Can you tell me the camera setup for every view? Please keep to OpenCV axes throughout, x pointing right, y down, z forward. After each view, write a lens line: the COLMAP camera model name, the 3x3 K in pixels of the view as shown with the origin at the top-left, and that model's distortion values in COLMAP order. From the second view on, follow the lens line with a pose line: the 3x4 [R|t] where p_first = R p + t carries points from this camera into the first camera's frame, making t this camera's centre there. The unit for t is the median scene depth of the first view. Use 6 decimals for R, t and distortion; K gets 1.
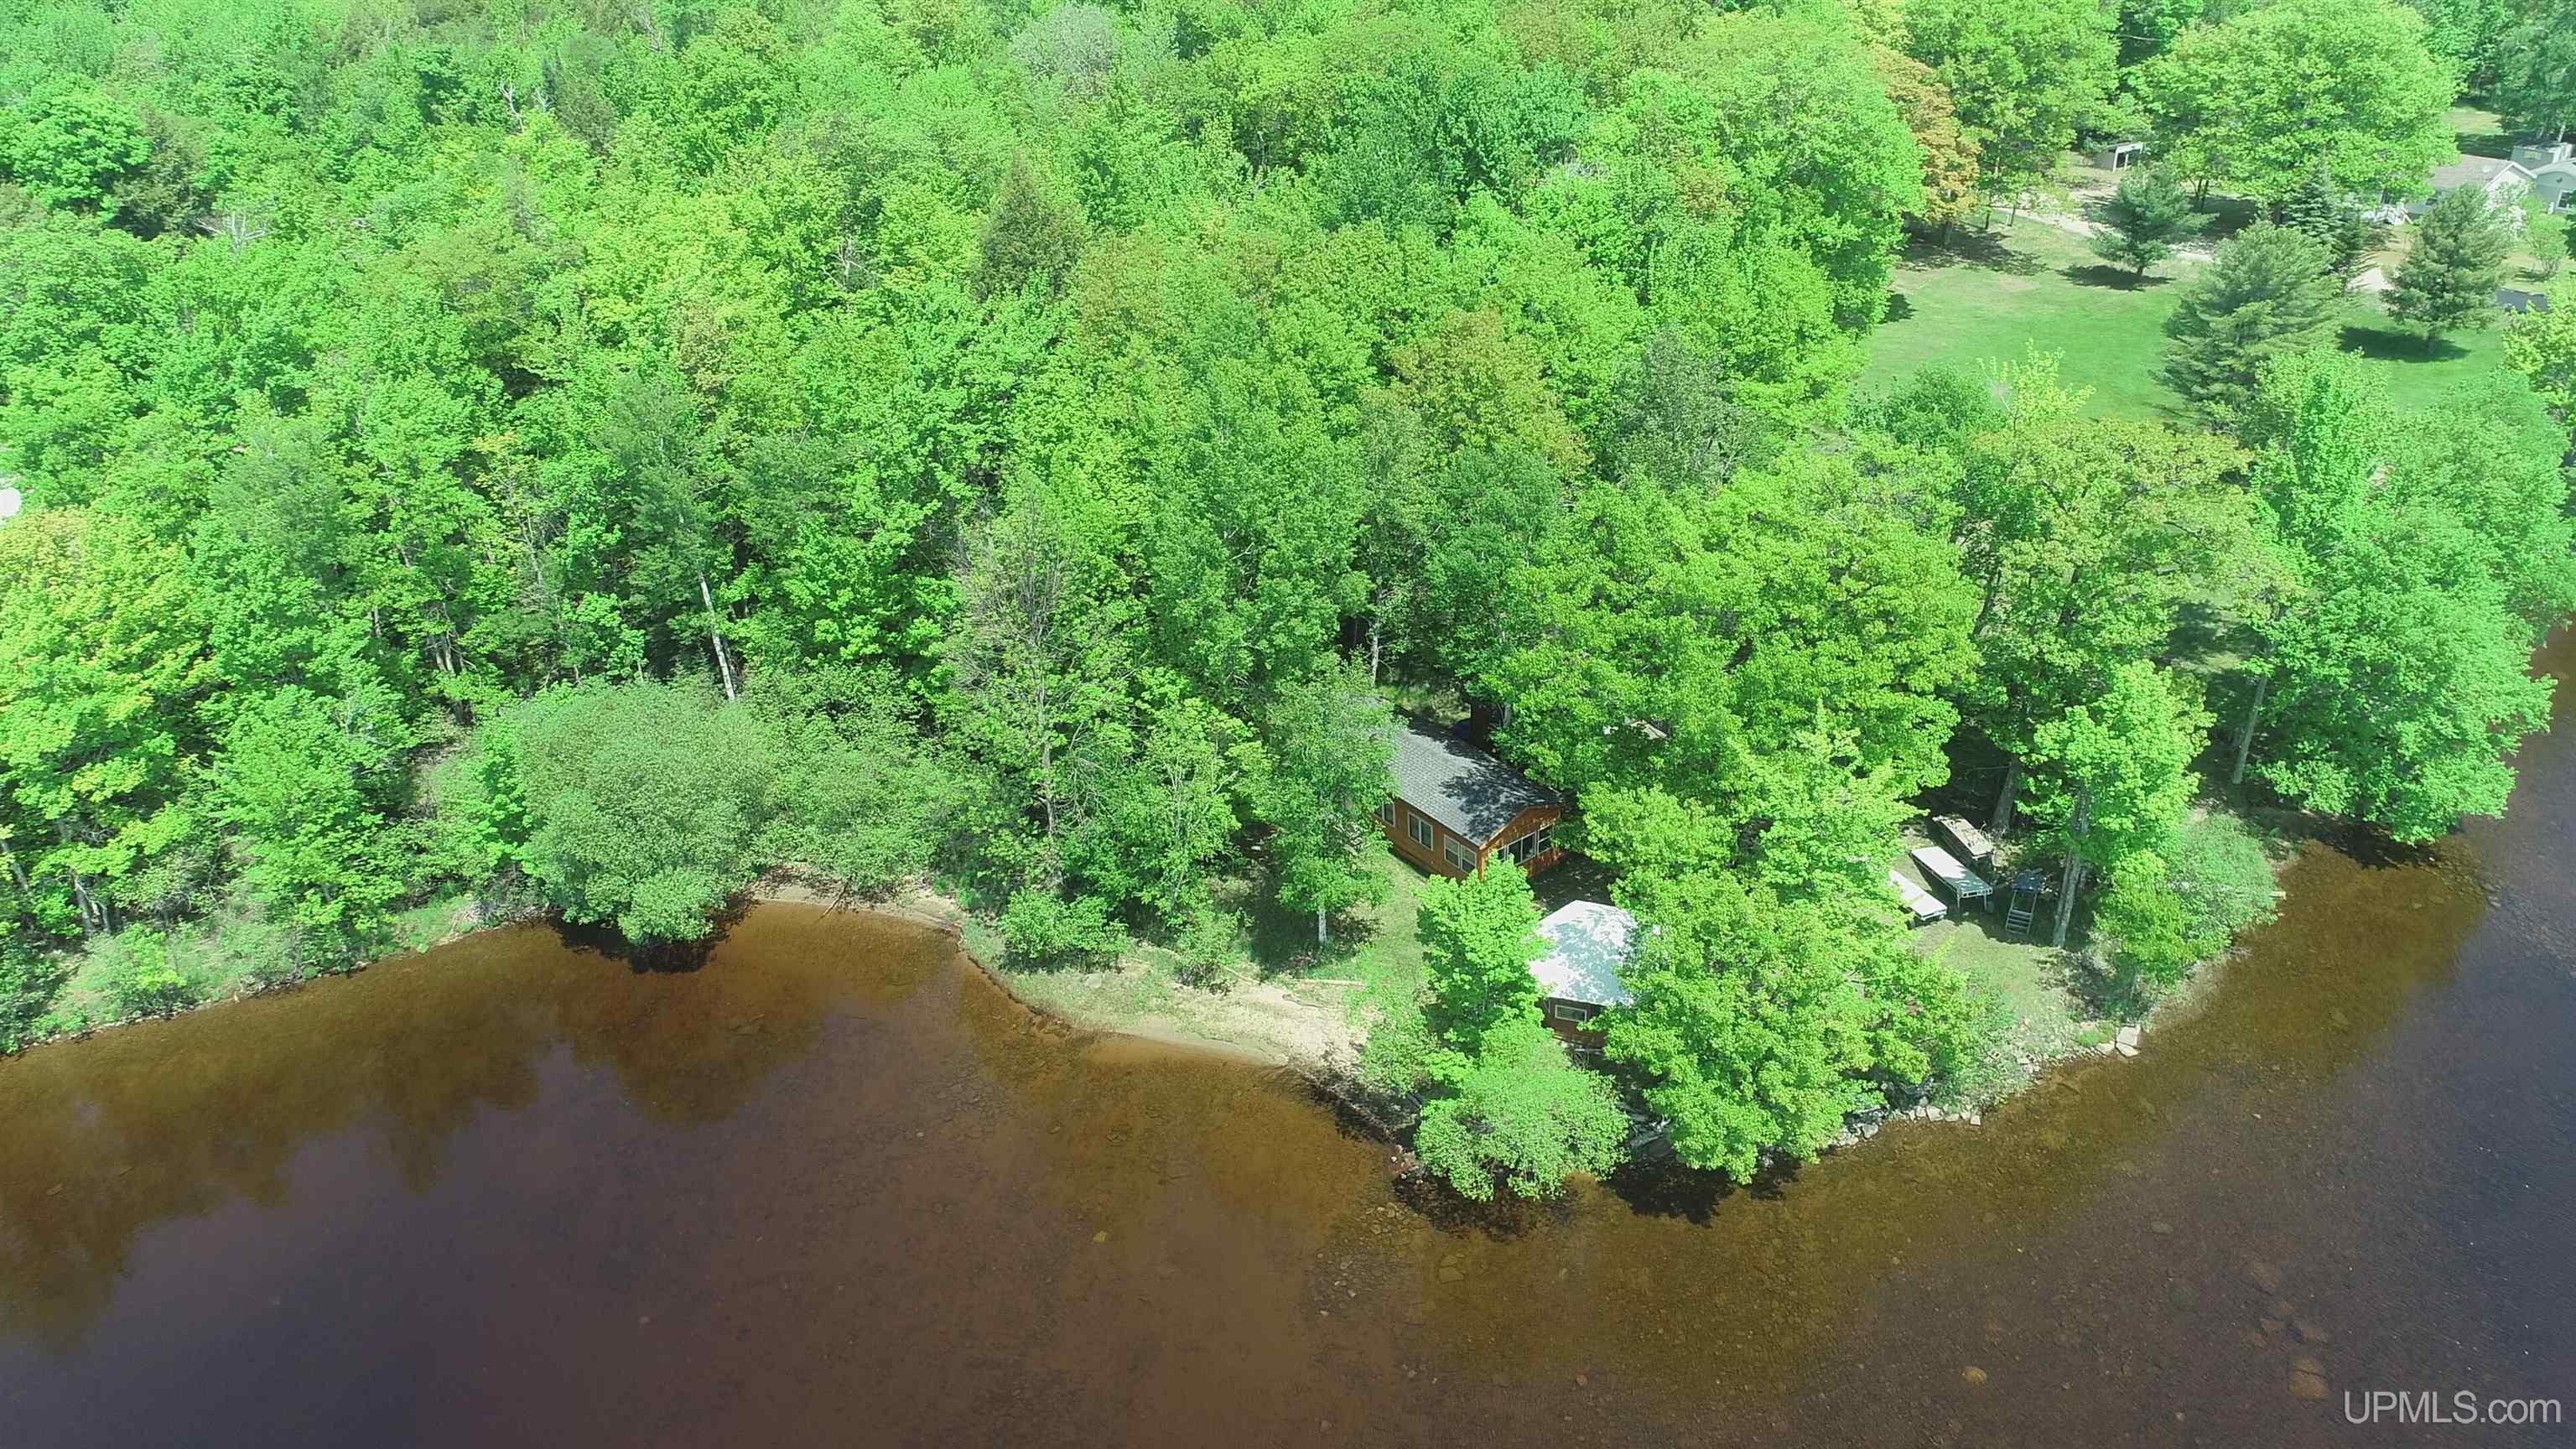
lens RADIAL K [[1848.2, 0, 1283.8], [0, 1848.2, 716.4], [0, 0, 1]] dist [0.005283, 0.002439]
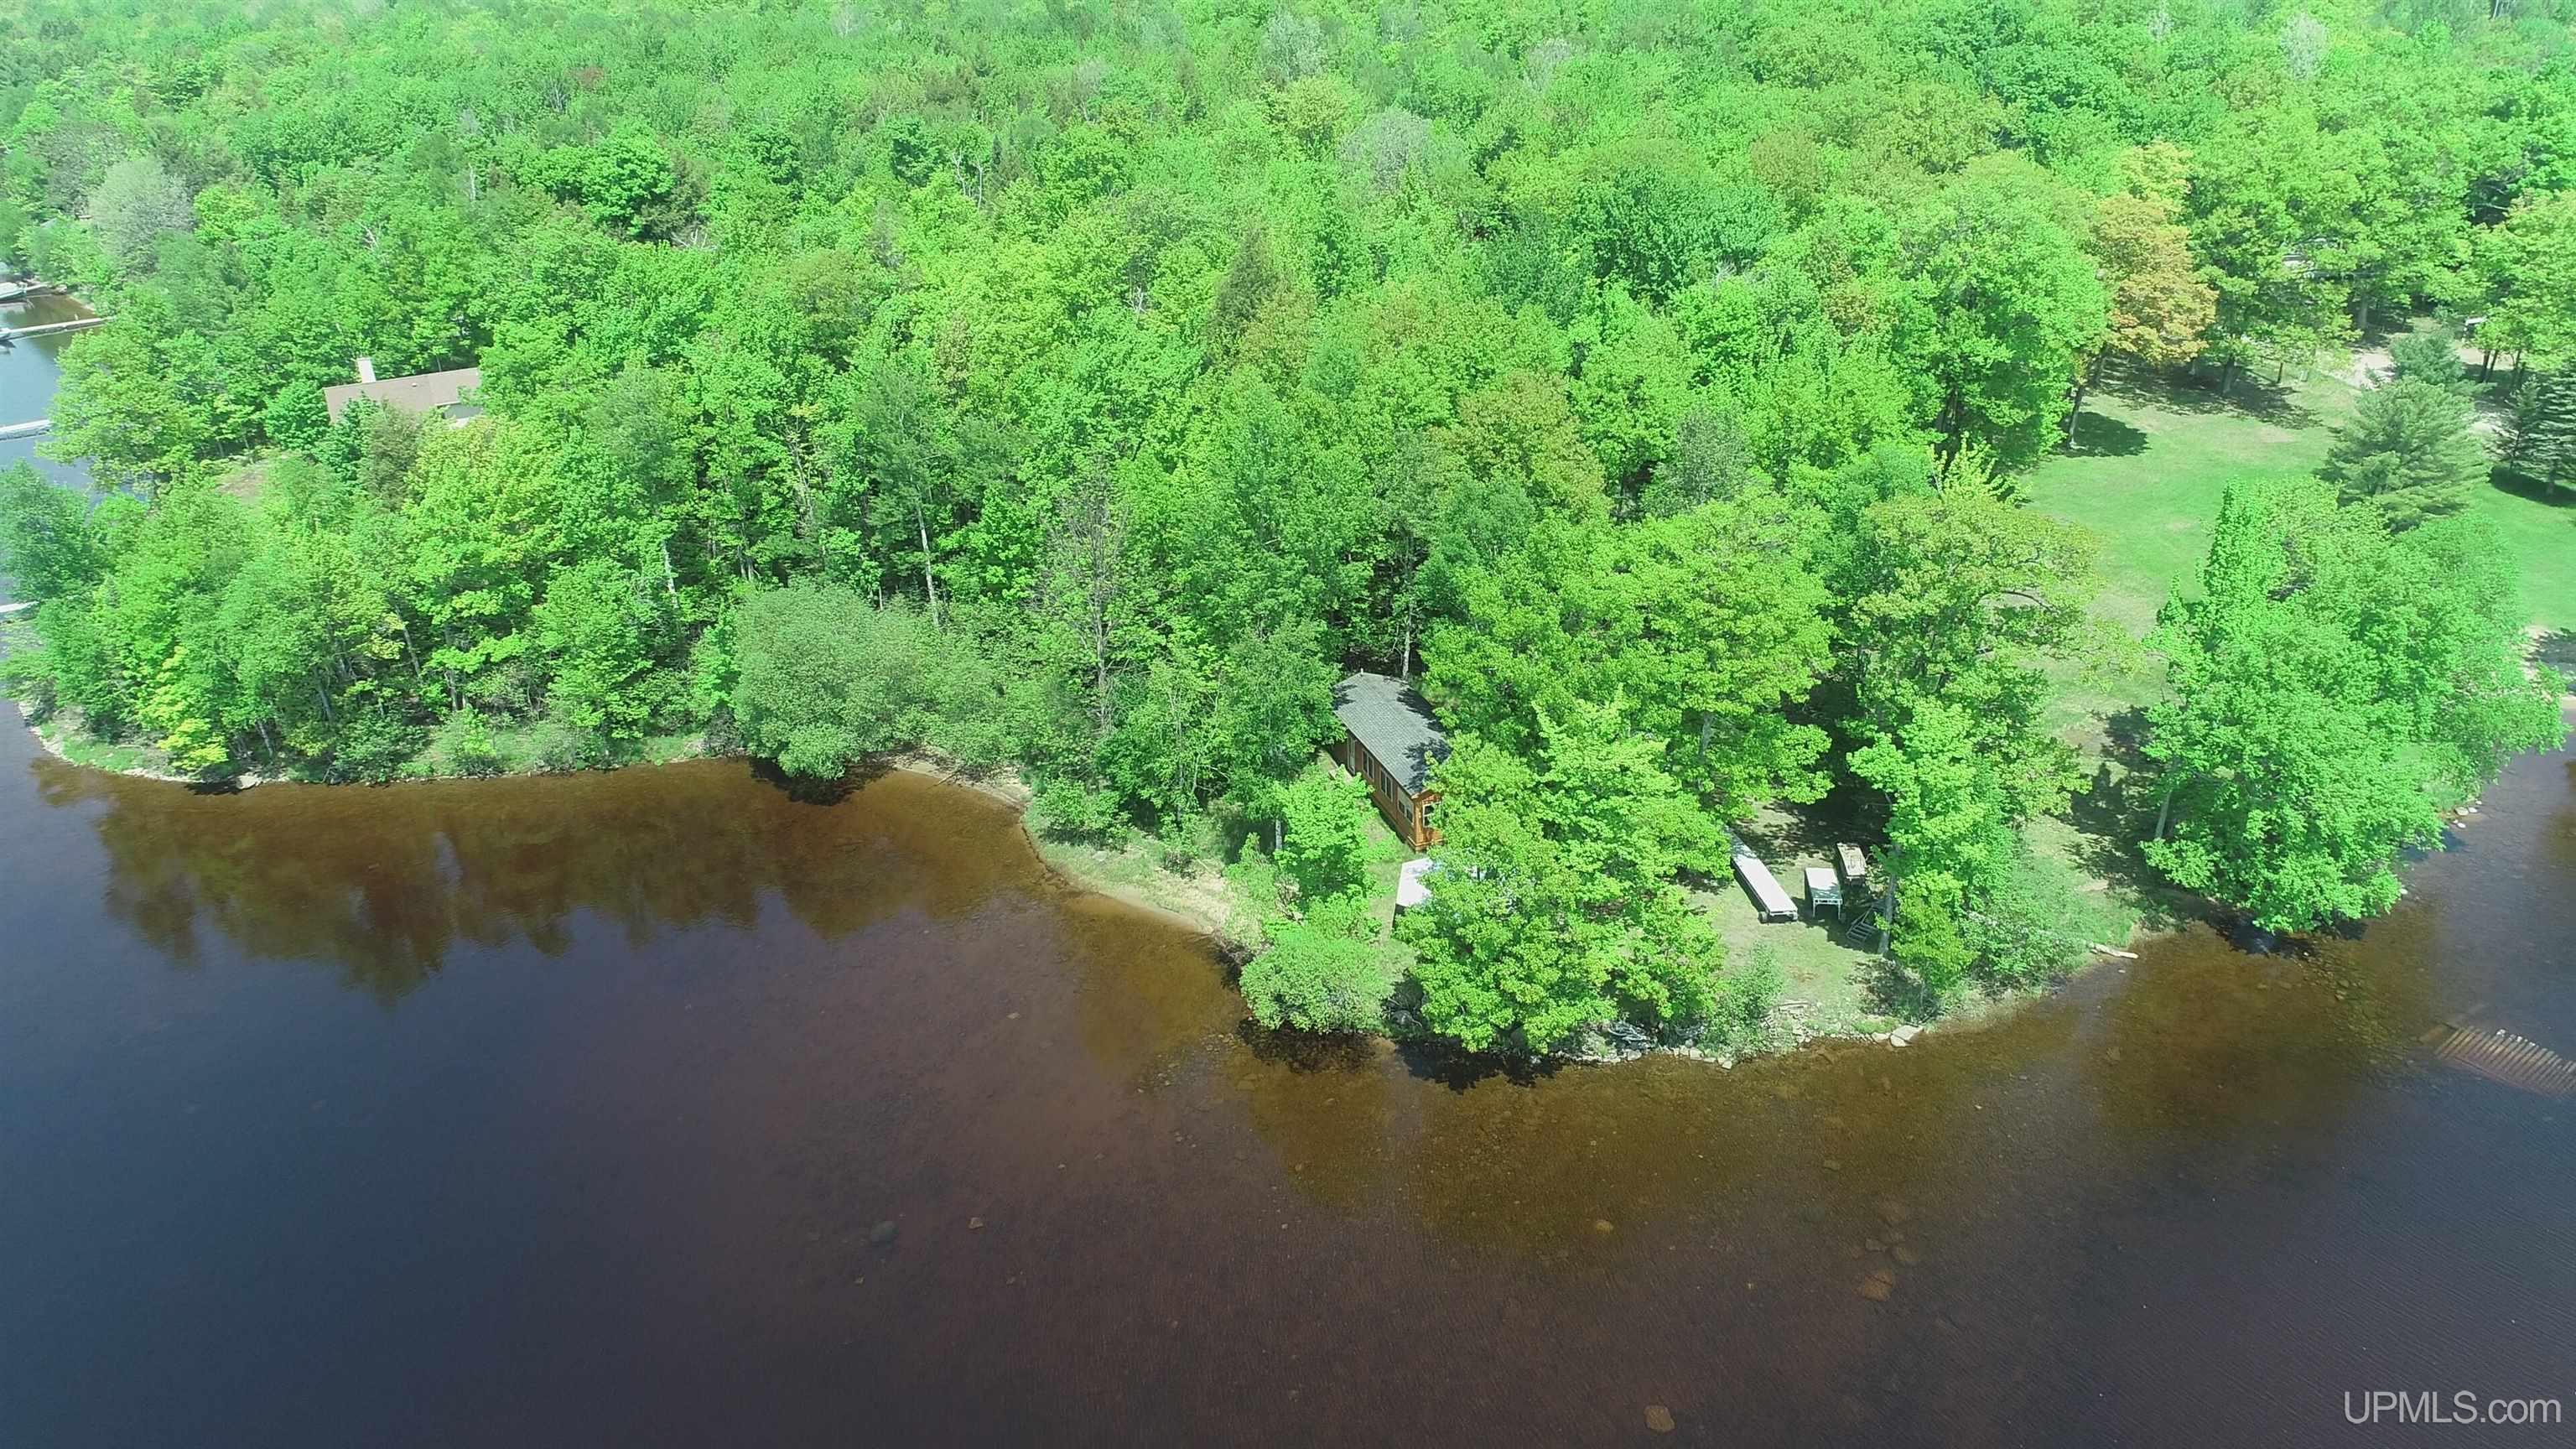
lens RADIAL K [[1857.6, 0, 1288.0], [0, 1857.6, 724.5], [0, 0, 1]] dist [0.016021, -0.009103]
pose [[0.953973, 0.141579, -0.264368, 0.323037], [-0.156378, 0.987052, -0.035689, 0.075614], [0.255892, 0.075388, 0.963761, -0.184546]]
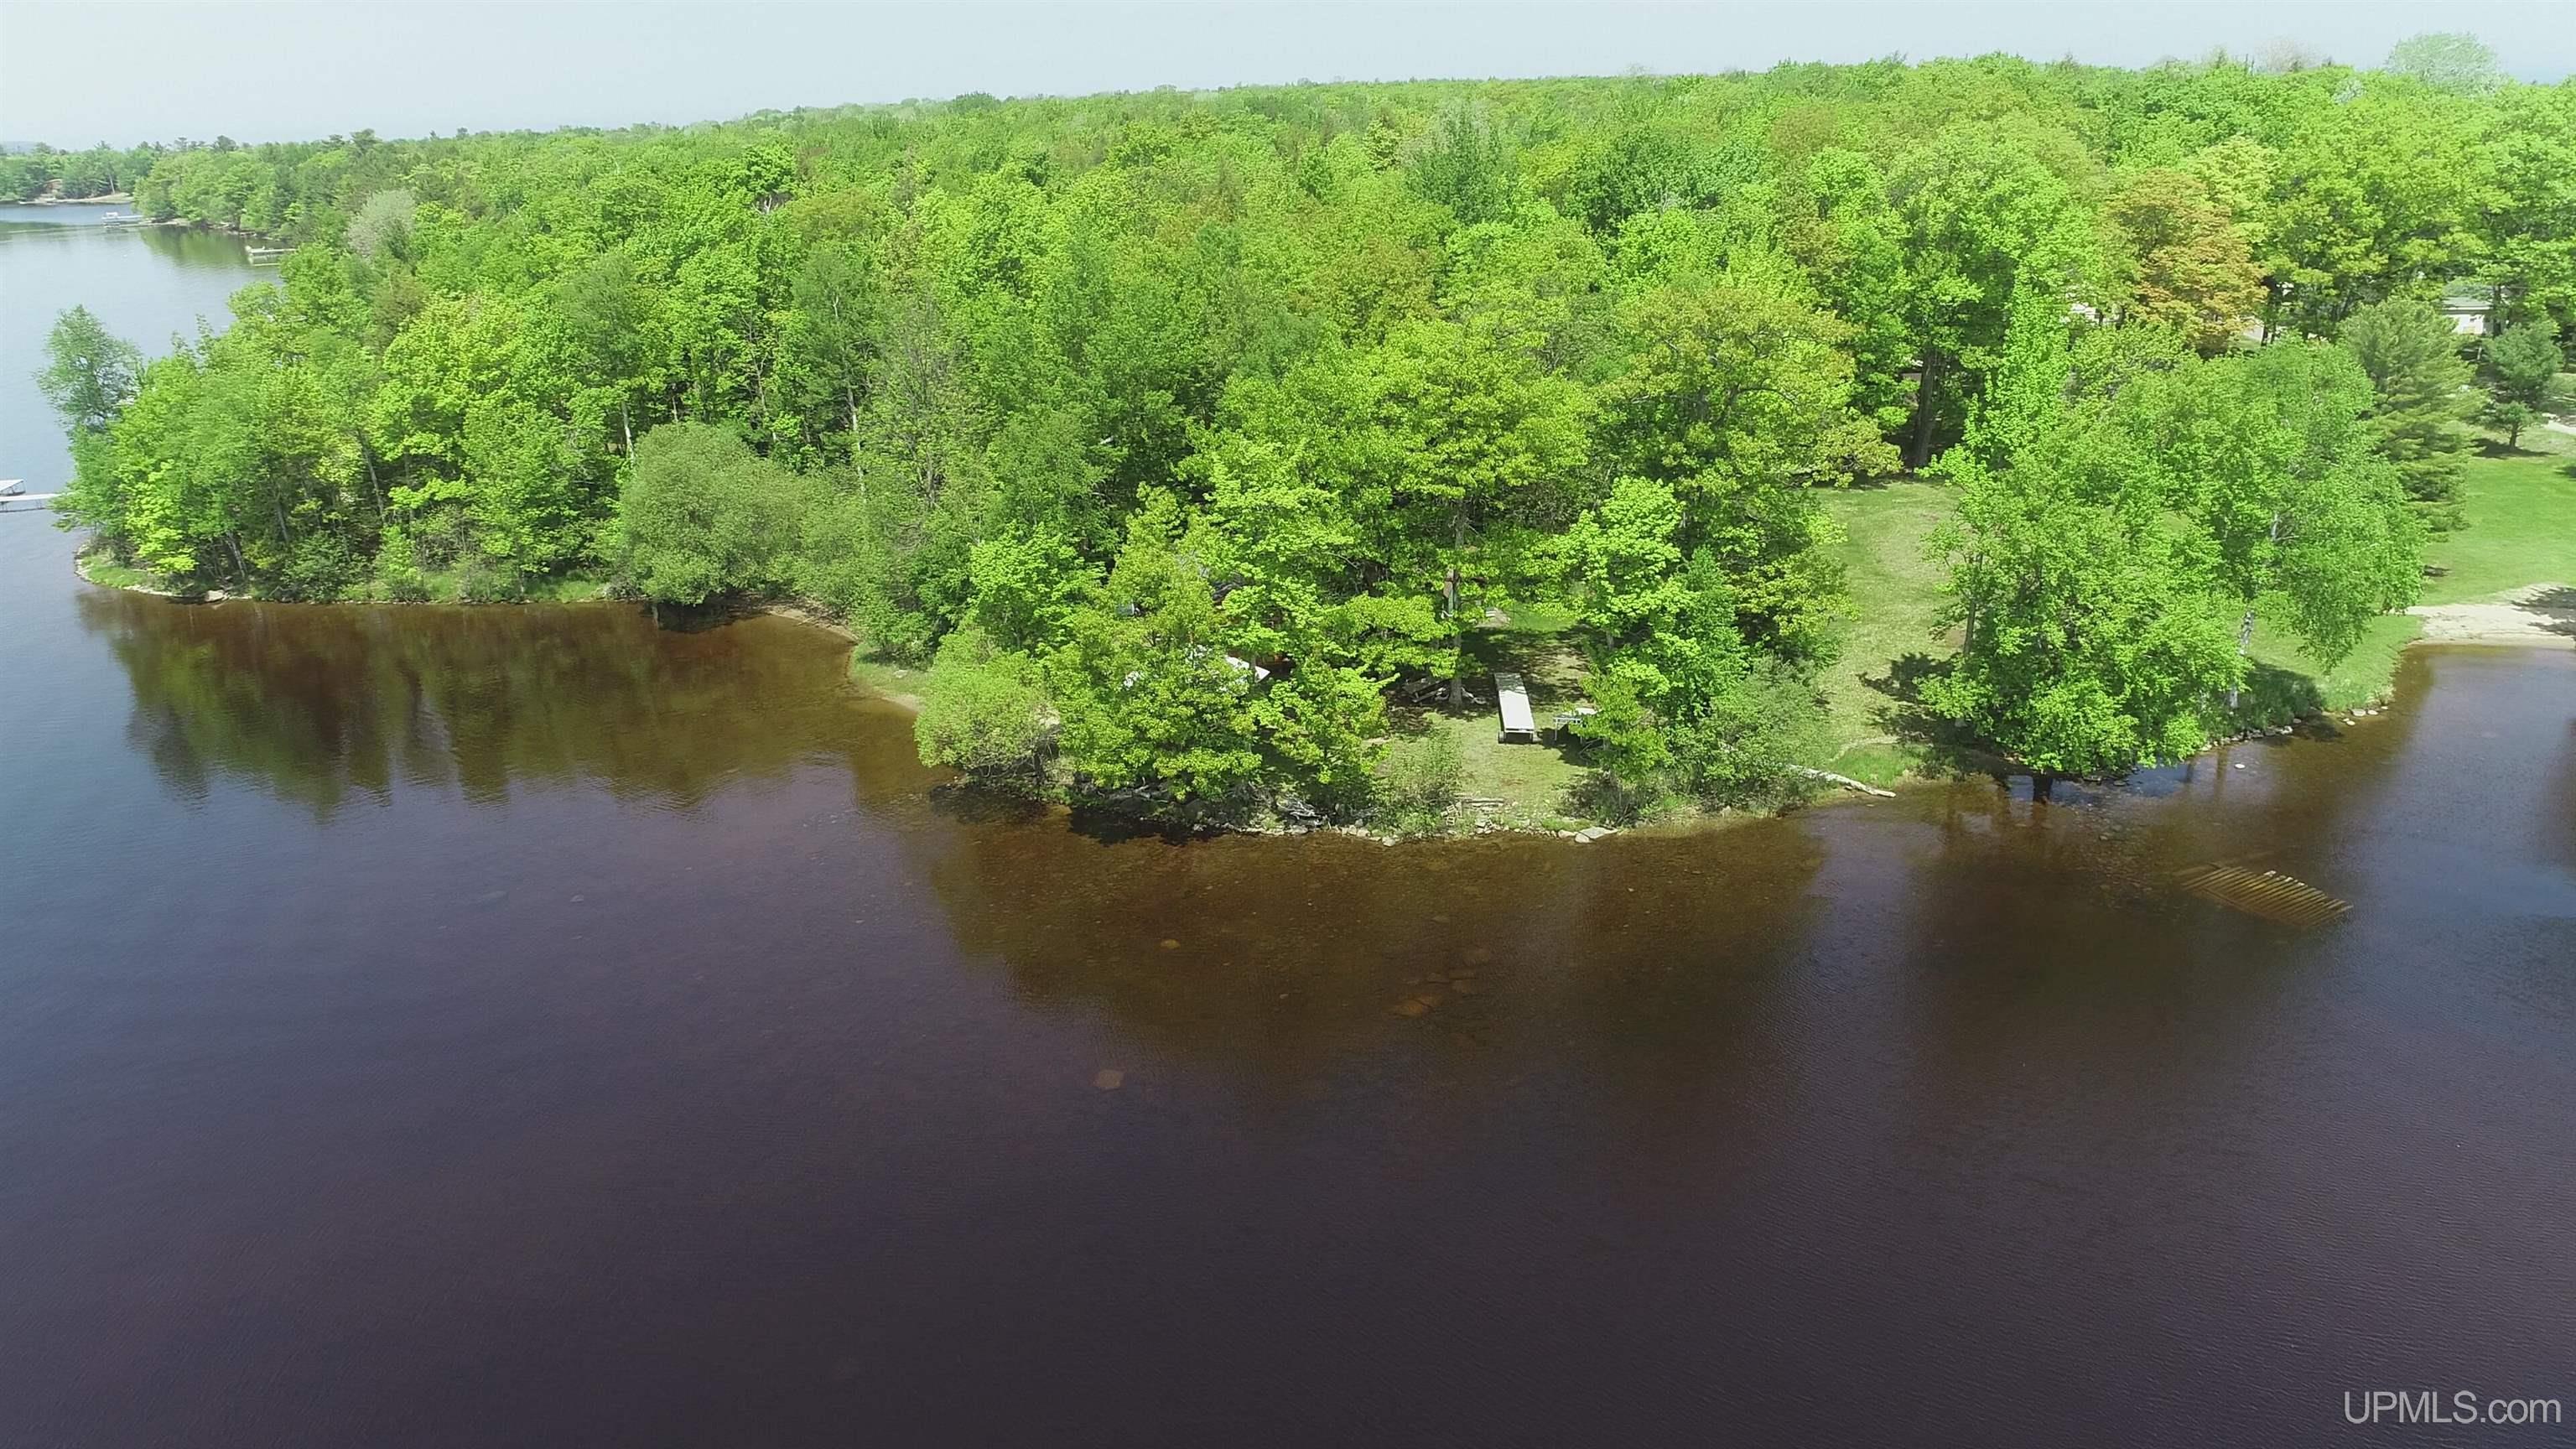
lens RADIAL K [[1857.6, 0, 1288.0], [0, 1857.6, 724.5], [0, 0, 1]] dist [0.016021, -0.009103]
pose [[0.882755, 0.173919, -0.436458, 0.657563], [-0.241447, 0.964839, -0.103869, 0.232147], [0.403047, 0.197072, 0.893709, -0.024665]]
